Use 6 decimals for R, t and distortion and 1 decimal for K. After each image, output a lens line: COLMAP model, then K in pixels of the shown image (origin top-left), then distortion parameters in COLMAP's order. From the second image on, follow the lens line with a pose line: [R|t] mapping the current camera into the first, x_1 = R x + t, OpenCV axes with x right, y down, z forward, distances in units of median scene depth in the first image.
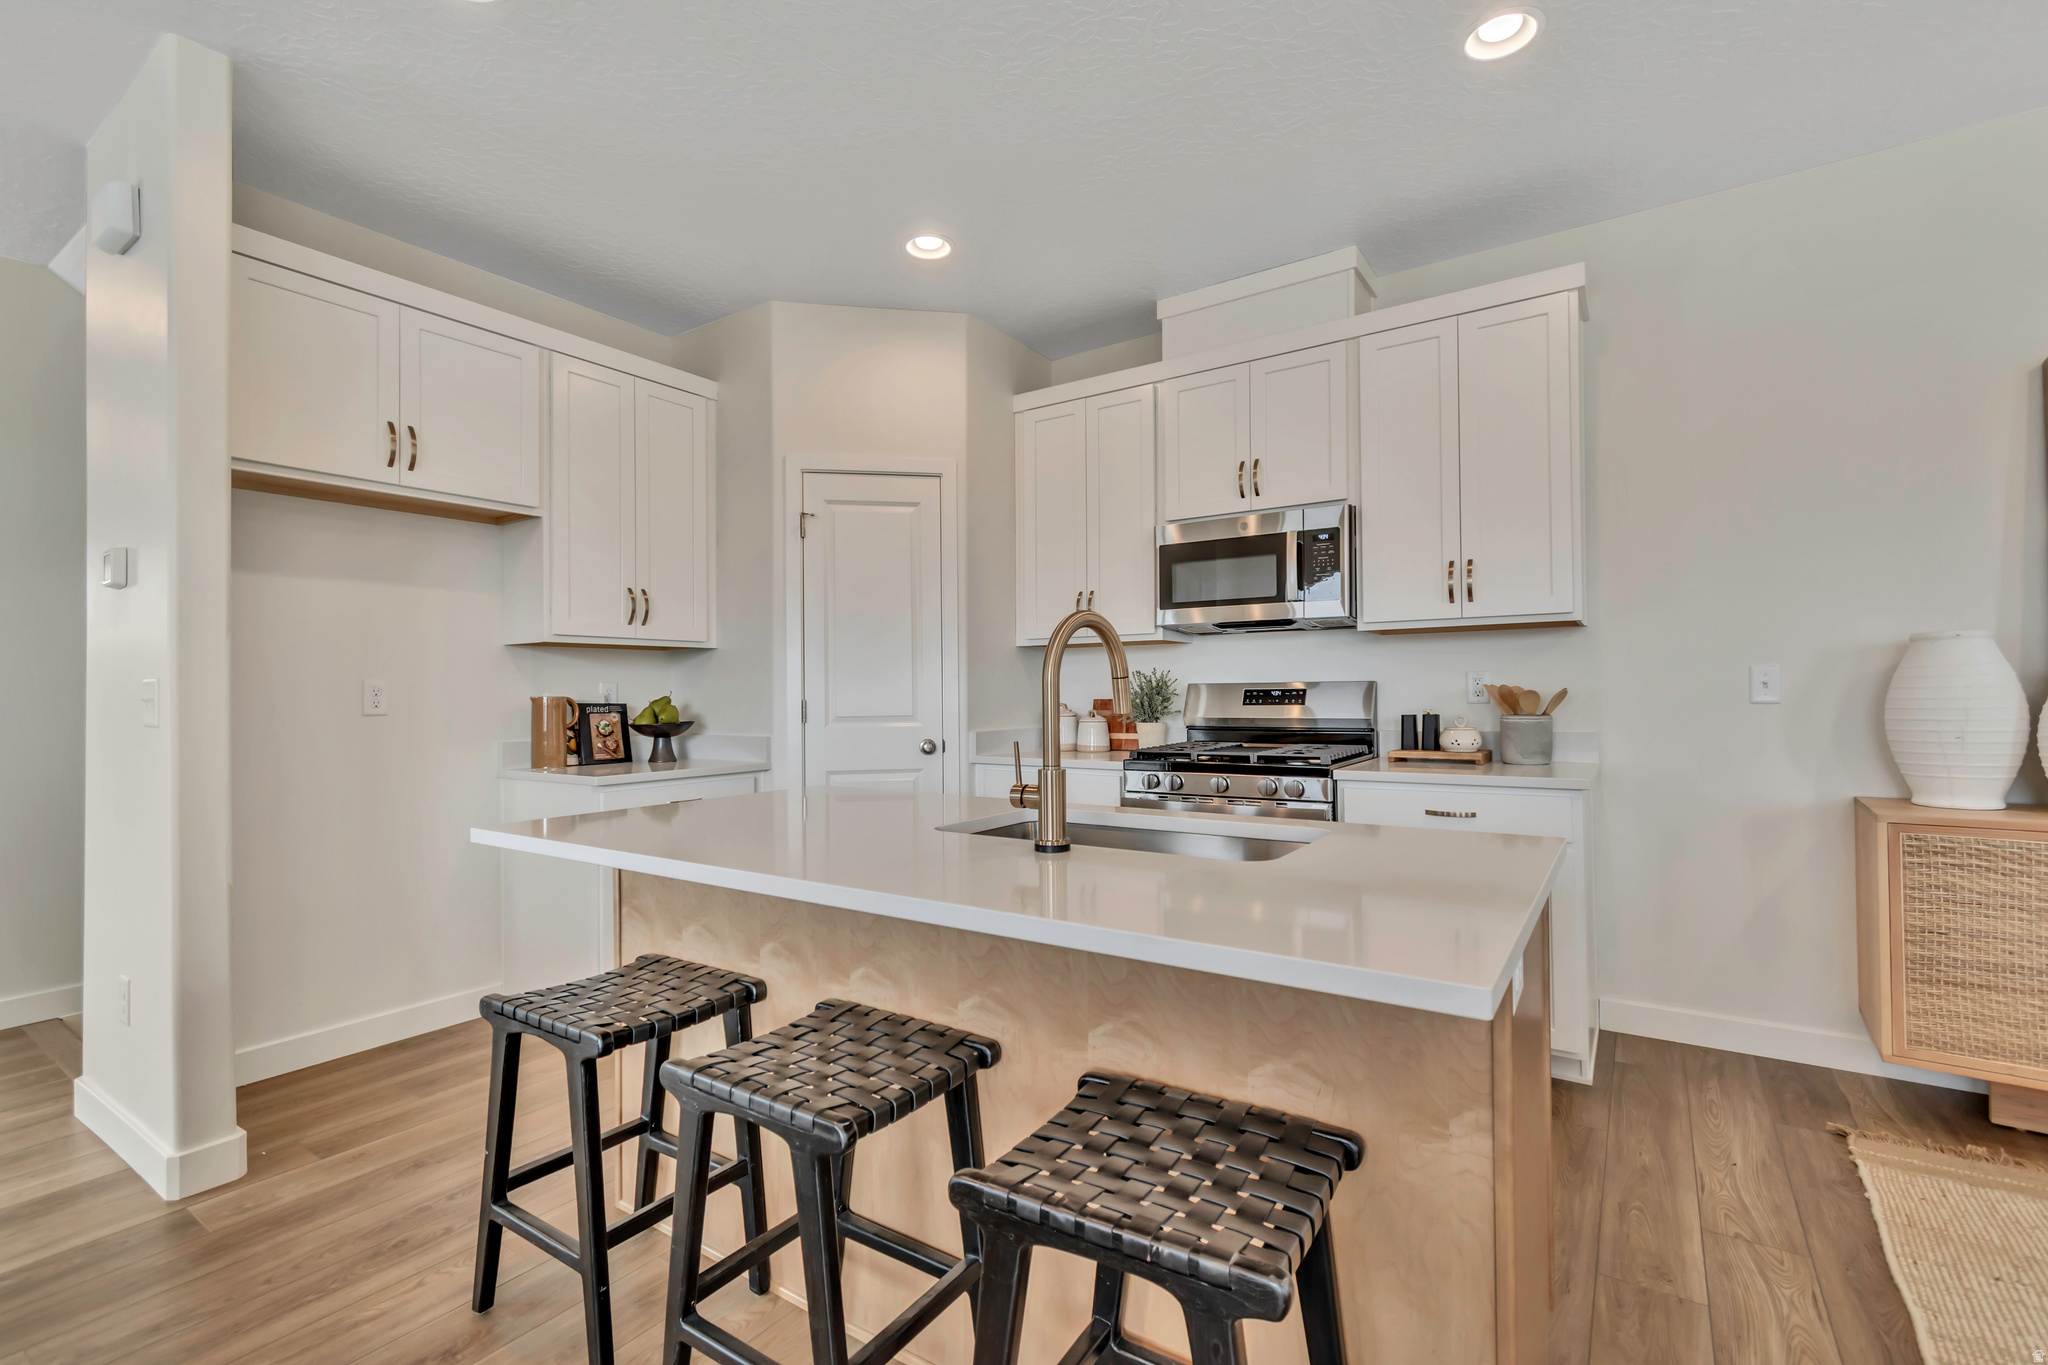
lens RADIAL K [[910.2, 0, 1024.2], [0, 910.2, 678.5], [0, 0, 1]] dist [0.004288, -0.002408]
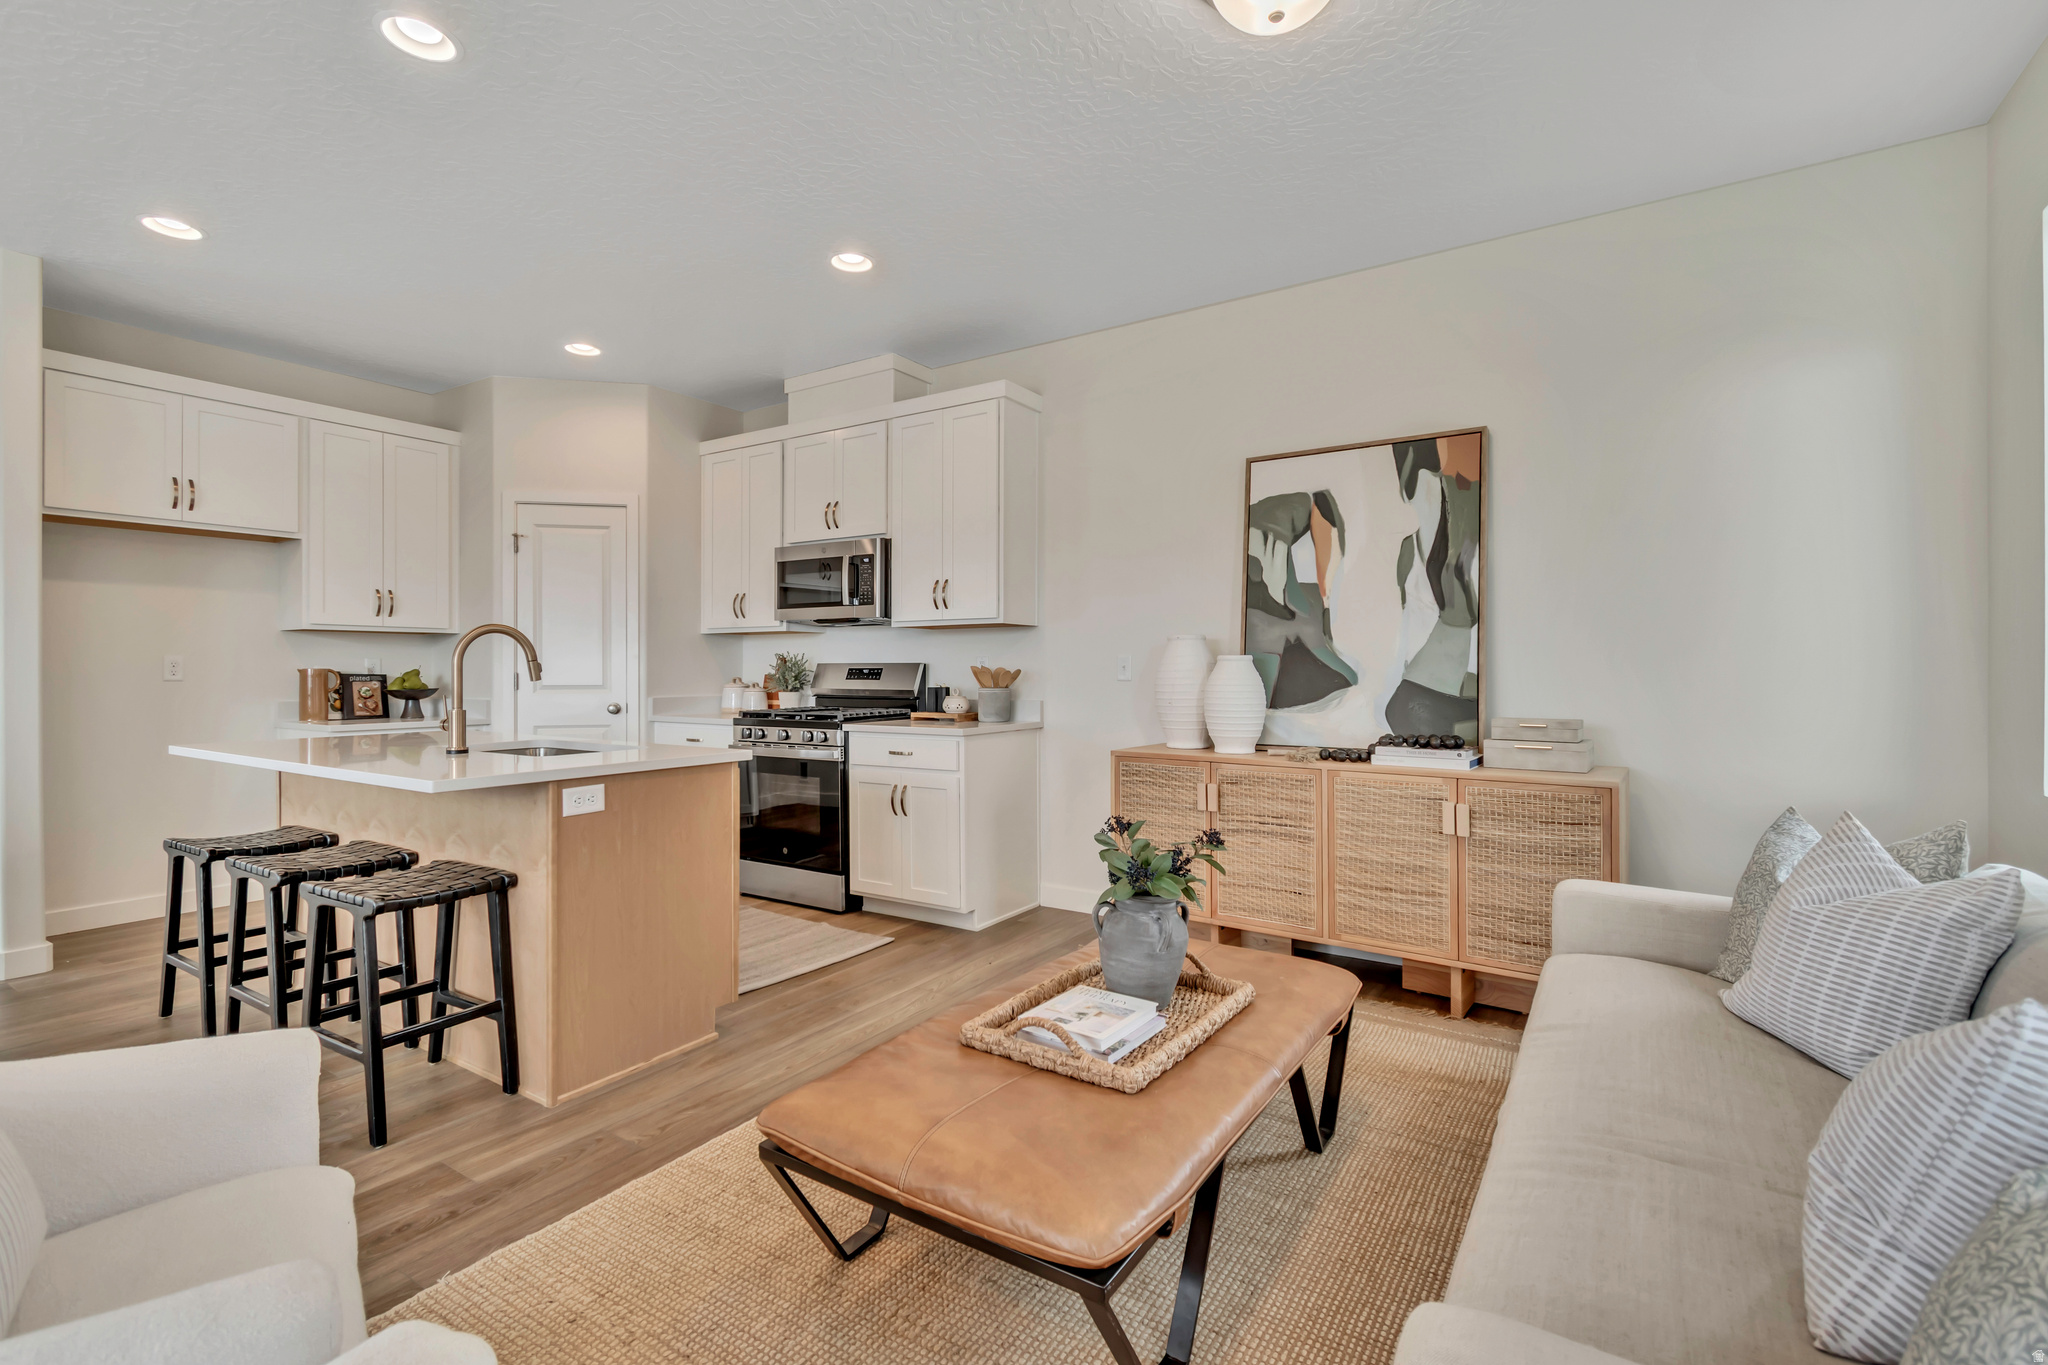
lens RADIAL K [[910.2, 0, 1018.7], [0, 910.2, 670.1], [0, 0, 1]] dist [0.004288, -0.002408]
pose [[0.999680, 0.009582, 0.023419, 0.540363], [-0.009931, 0.999841, 0.014805, -0.009099], [-0.023273, -0.015033, 0.999616, -0.423685]]
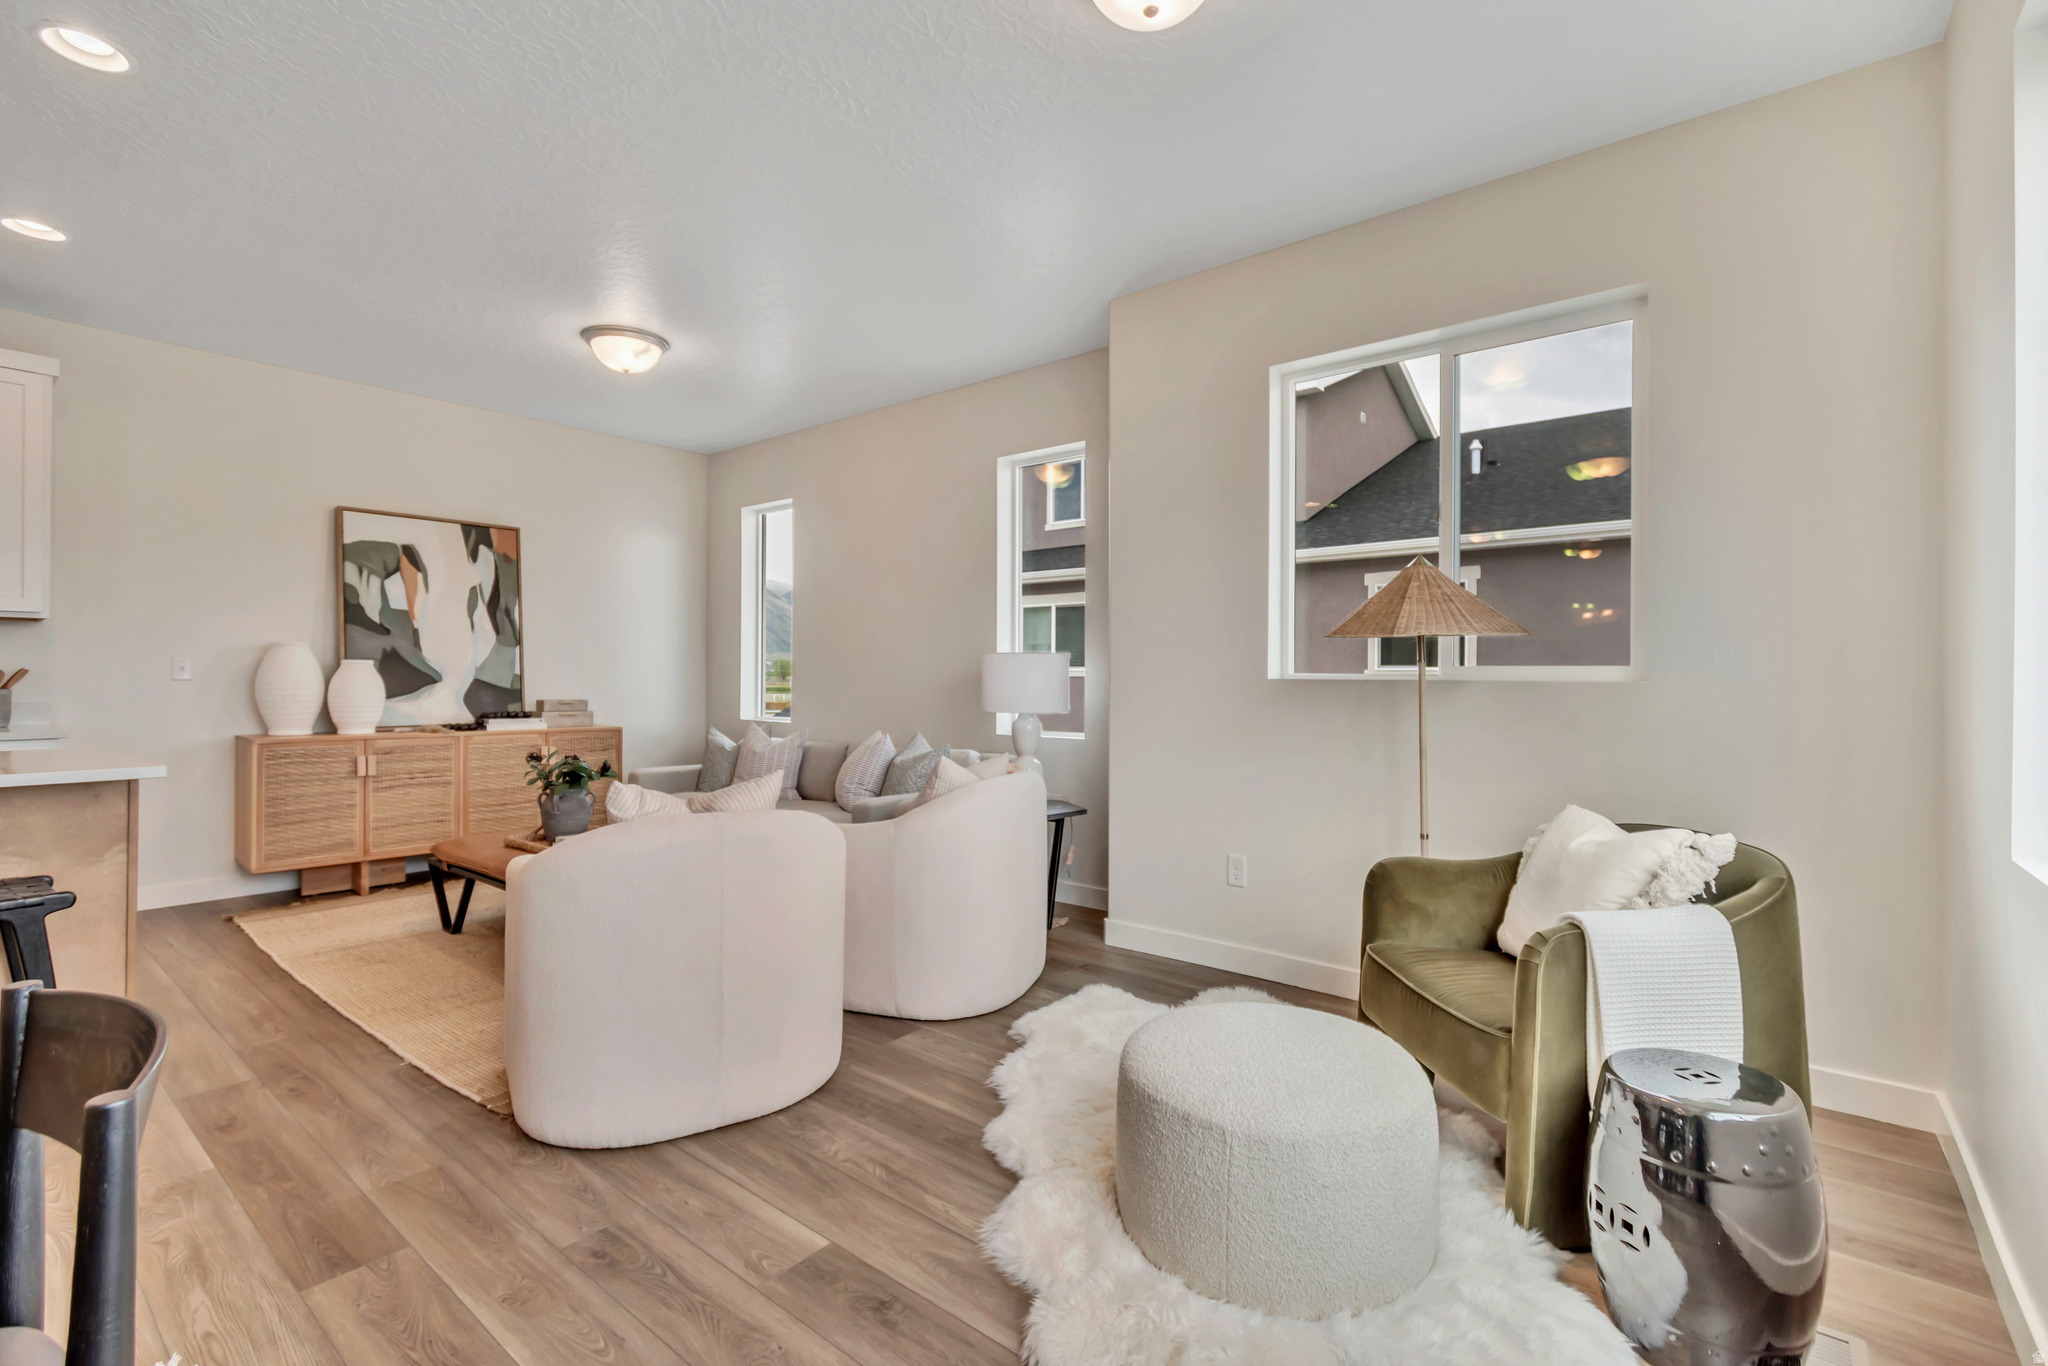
lens RADIAL K [[910.2, 0, 1034.8], [0, 910.2, 673.9], [0, 0, 1]] dist [0.004288, -0.002408]
pose [[0.077492, 0.011771, 0.996924, -0.567735], [-0.019767, 0.999752, -0.010268, 0.002312], [-0.996797, -0.018910, 0.077705, -0.520744]]
